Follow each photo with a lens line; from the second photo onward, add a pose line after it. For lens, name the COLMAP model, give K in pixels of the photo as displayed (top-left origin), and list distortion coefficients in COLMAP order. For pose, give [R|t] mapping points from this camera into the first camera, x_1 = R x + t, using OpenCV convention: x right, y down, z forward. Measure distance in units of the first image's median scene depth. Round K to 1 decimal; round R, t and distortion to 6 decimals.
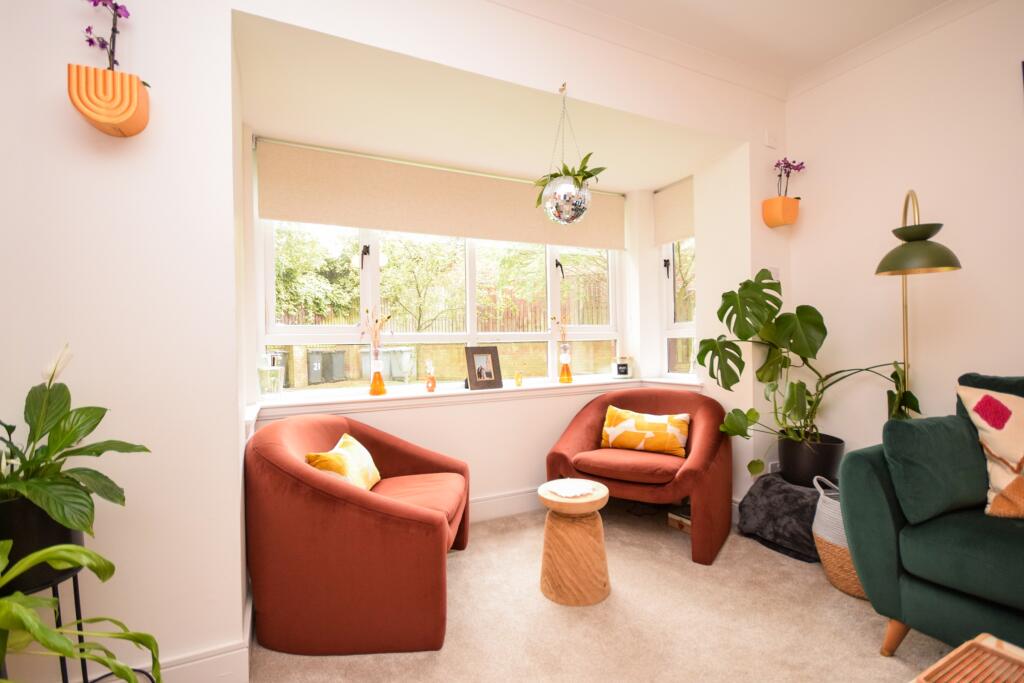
lens RADIAL K [[455.3, 0, 502.7], [0, 455.3, 341.2], [0, 0, 1]] dist [-0.001139, 0.000326]
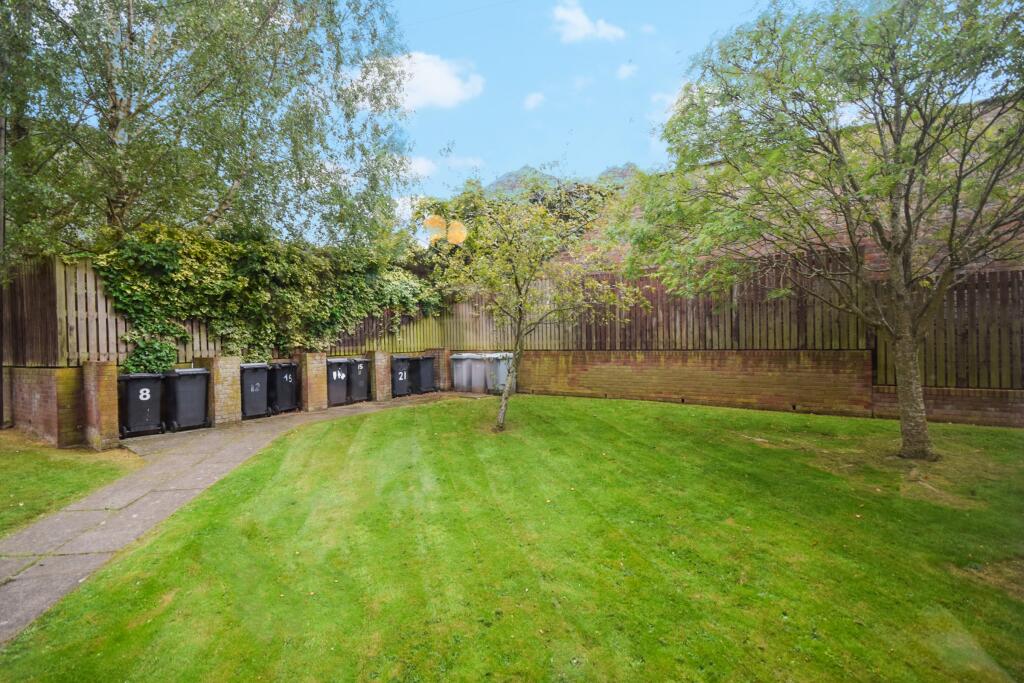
lens RADIAL K [[455.3, 0, 502.7], [0, 455.3, 341.2], [0, 0, 1]] dist [-0.001139, 0.000326]
pose [[0.977288, 0.003723, -0.211884, -0.037745], [-0.000303, 0.999869, 0.016172, -0.024427], [0.211916, -0.015741, 0.977161, 0.192127]]
